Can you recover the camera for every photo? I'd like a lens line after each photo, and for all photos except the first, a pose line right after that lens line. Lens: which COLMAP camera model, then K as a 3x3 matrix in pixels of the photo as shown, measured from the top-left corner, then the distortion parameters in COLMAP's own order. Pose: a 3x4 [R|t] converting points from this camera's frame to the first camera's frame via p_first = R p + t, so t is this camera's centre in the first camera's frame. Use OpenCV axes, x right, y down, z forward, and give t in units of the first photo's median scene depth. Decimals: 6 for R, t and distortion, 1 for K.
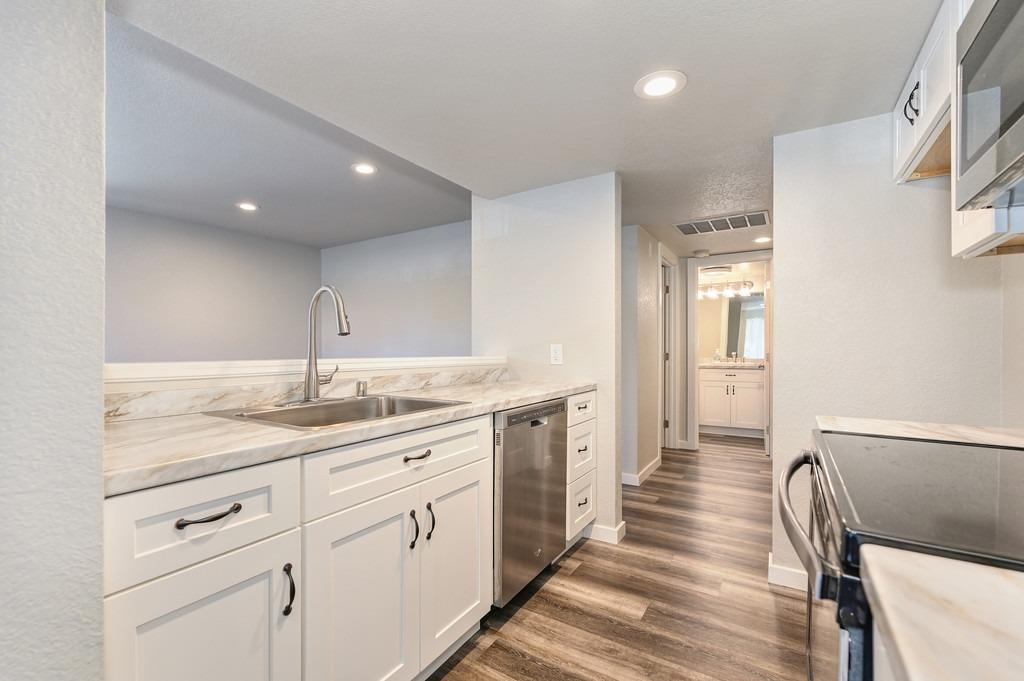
lens RADIAL K [[433.0, 0, 515.1], [0, 433.0, 347.0], [0, 0, 1]] dist [0.000653, -0.000490]
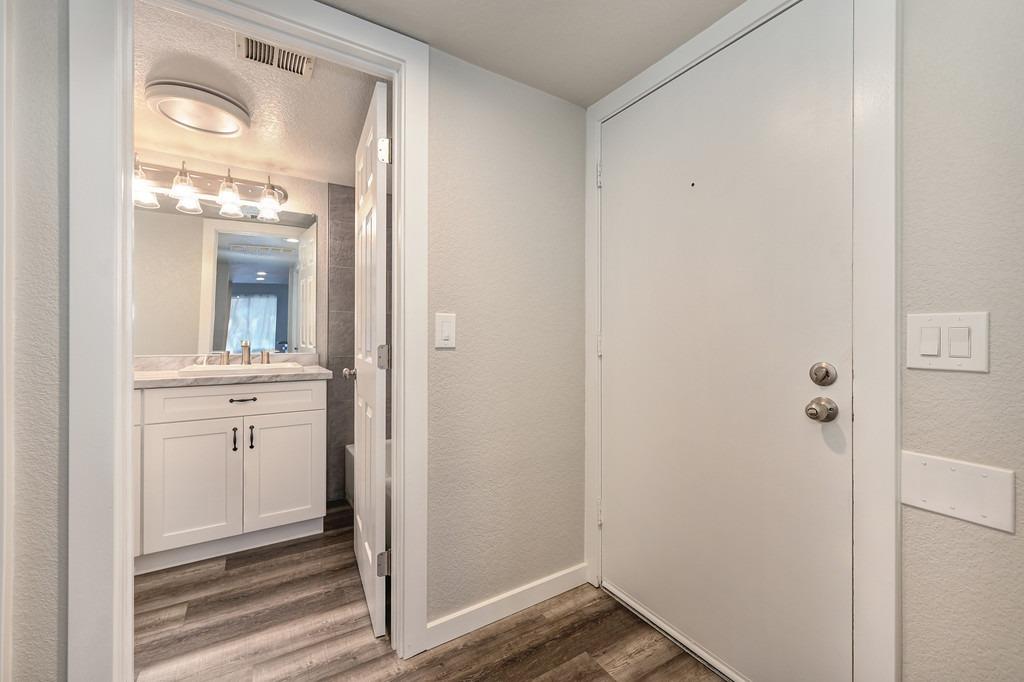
lens RADIAL K [[414.6, 0, 514.3], [0, 414.6, 342.8], [0, 0, 1]] dist [-0.000552, 0.000092]
pose [[0.436640, 0.002144, 0.899634, 0.270755], [-0.002364, 0.999996, -0.001236, 0.014112], [-0.899633, -0.001587, 0.436644, 0.619959]]
